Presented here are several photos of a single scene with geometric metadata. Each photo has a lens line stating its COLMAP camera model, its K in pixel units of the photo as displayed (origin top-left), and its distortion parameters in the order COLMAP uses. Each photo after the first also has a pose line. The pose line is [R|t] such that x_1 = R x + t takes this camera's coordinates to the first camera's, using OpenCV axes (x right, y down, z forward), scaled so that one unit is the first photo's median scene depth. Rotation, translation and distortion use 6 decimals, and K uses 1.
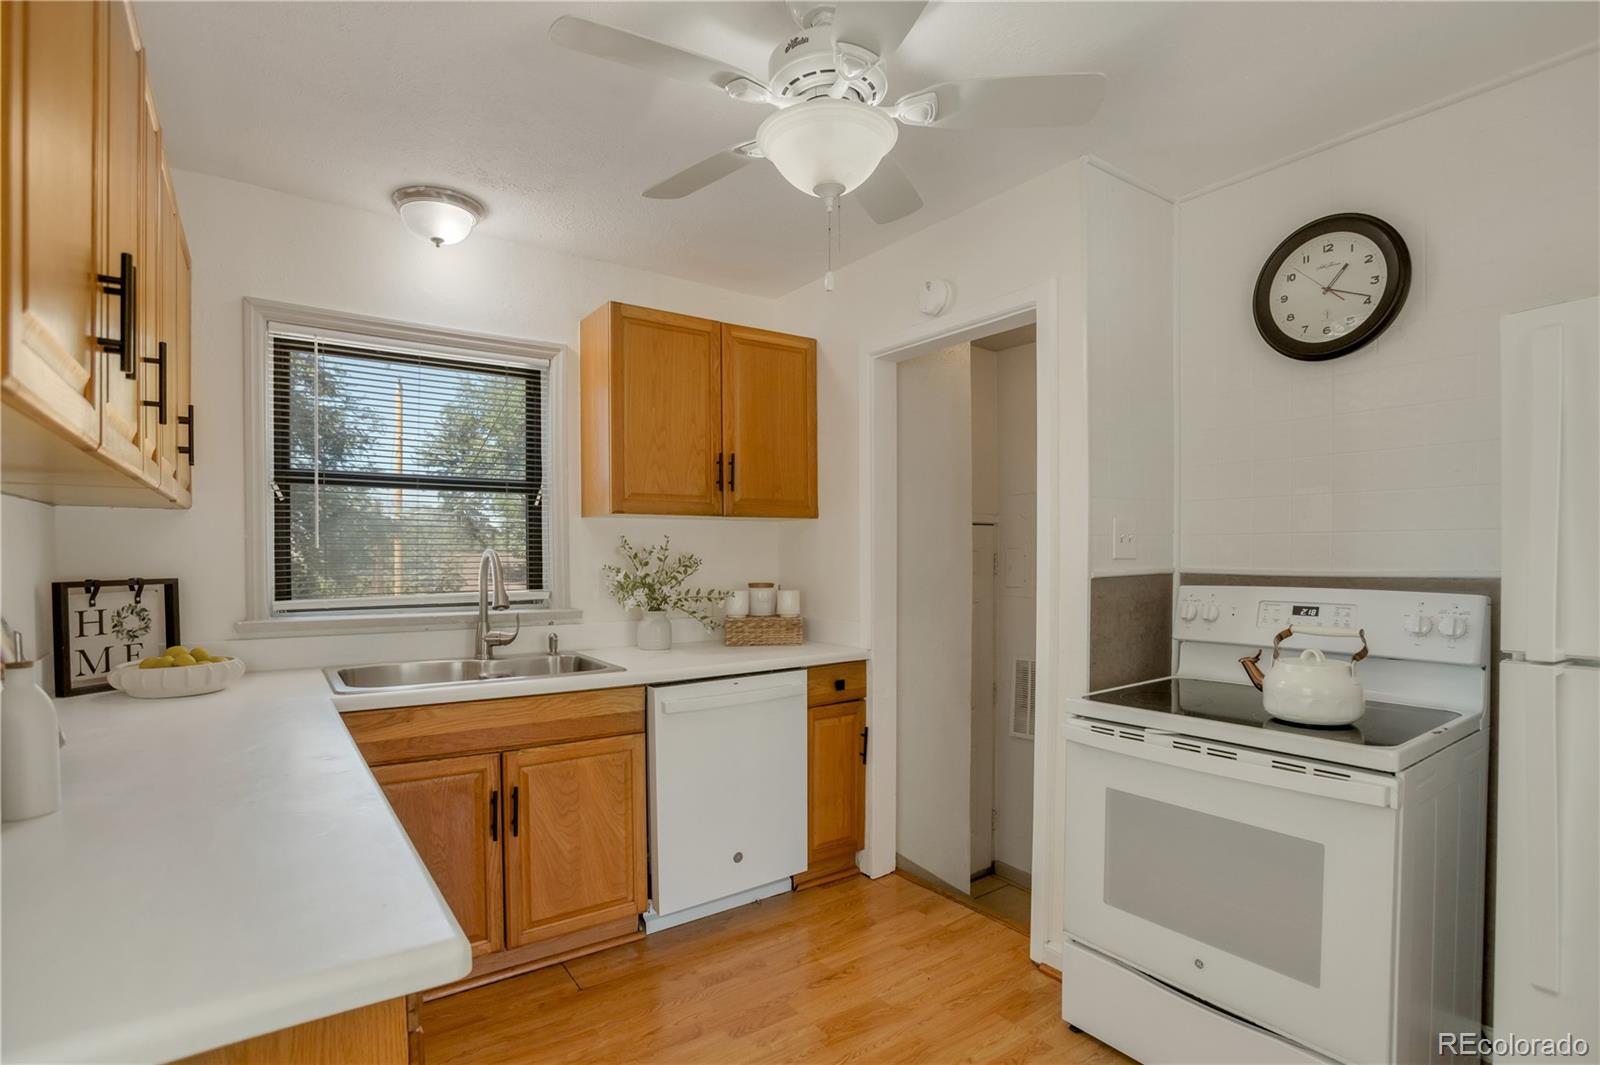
lens RADIAL K [[779.2, 0, 776.5], [0, 779.2, 565.4], [0, 0, 1]] dist [-0.067533, 0.024077]
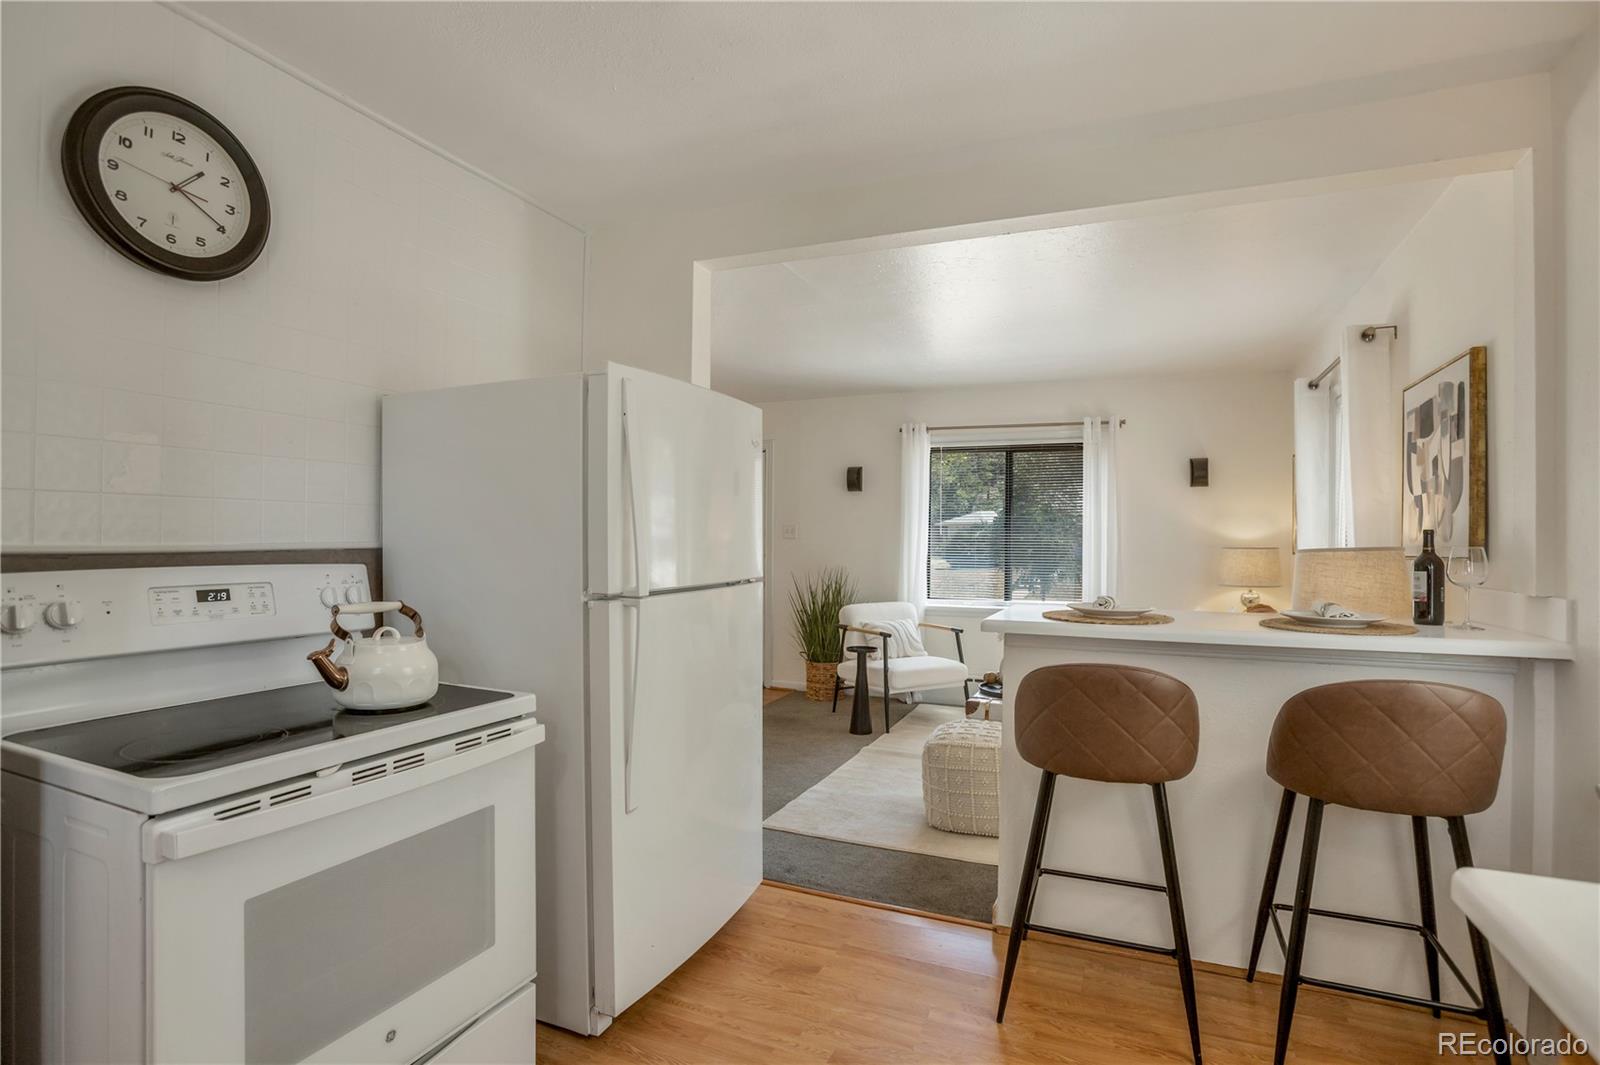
lens RADIAL K [[779.2, 0, 805.6], [0, 779.2, 540.5], [0, 0, 1]] dist [-0.067533, 0.024077]
pose [[-0.529313, 0.000590, 0.848427, -0.297637], [0.005617, 0.999980, 0.002809, 0.004226], [-0.848408, 0.006252, -0.529305, 0.902051]]
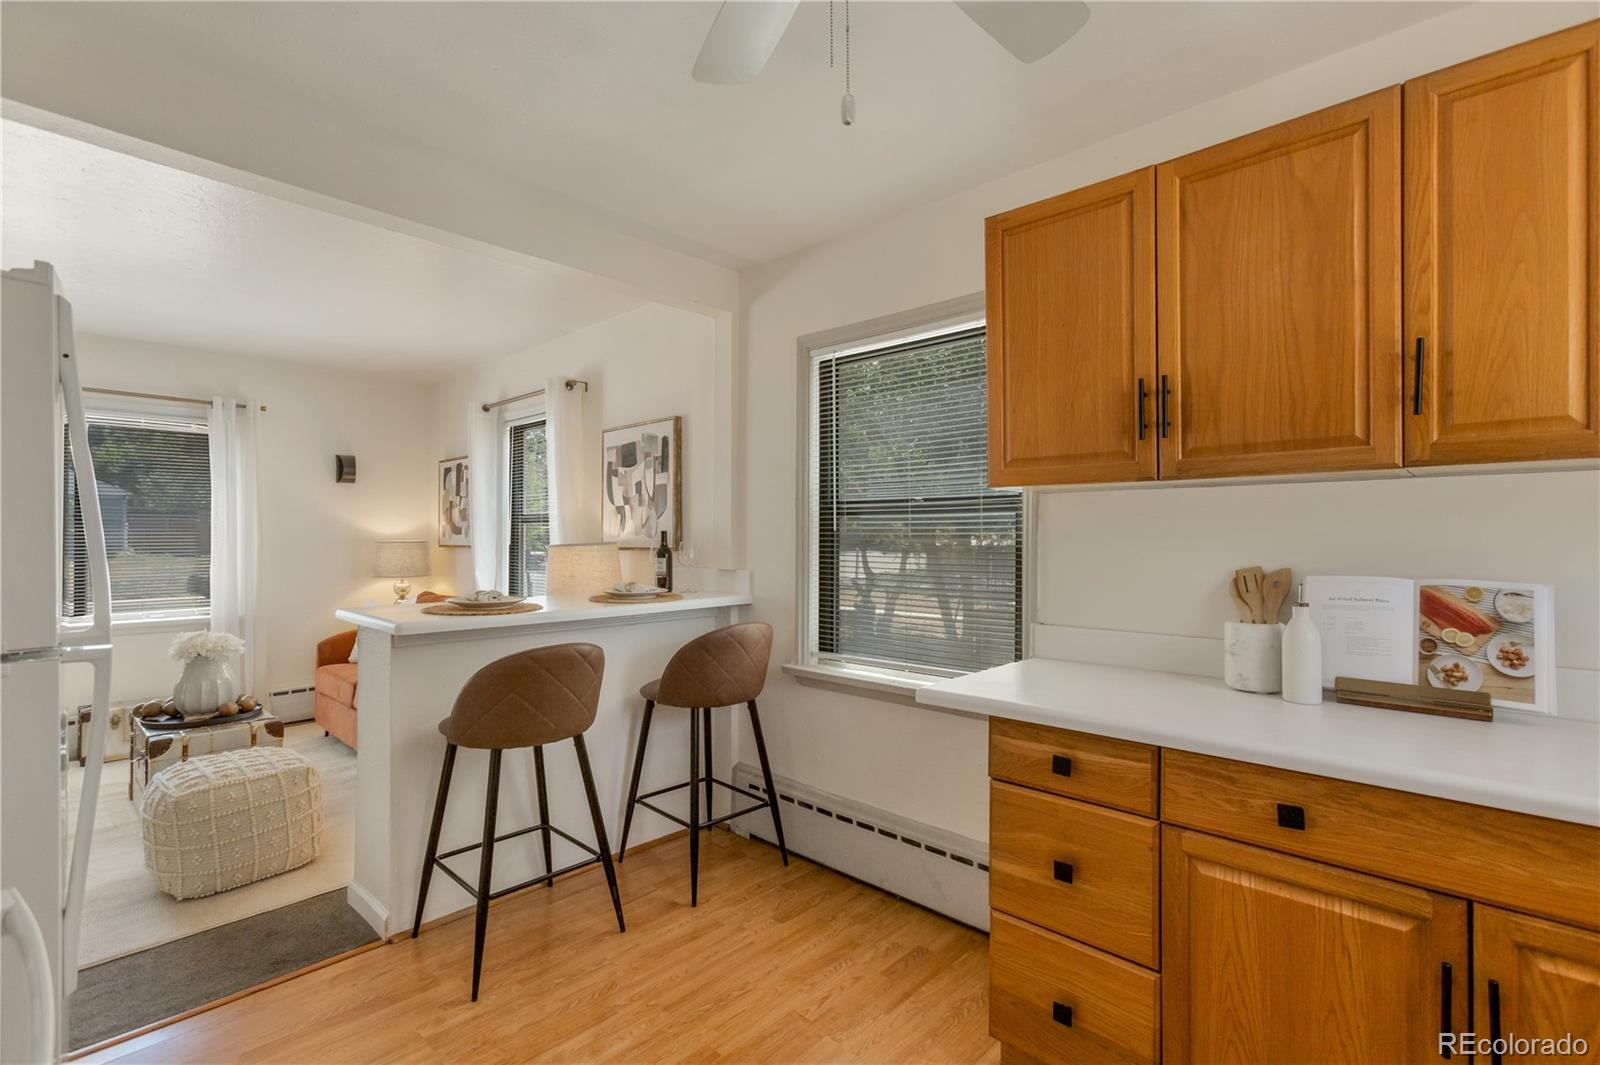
lens RADIAL K [[745.2, 0, 808.4], [0, 745.2, 536.3], [0, 0, 1]] dist [0.002008, 0.000983]
pose [[-0.978889, 0.004582, -0.204343, 0.209995], [0.001629, 0.999892, 0.014620, -0.016418], [0.204388, 0.013979, -0.978790, 1.289271]]
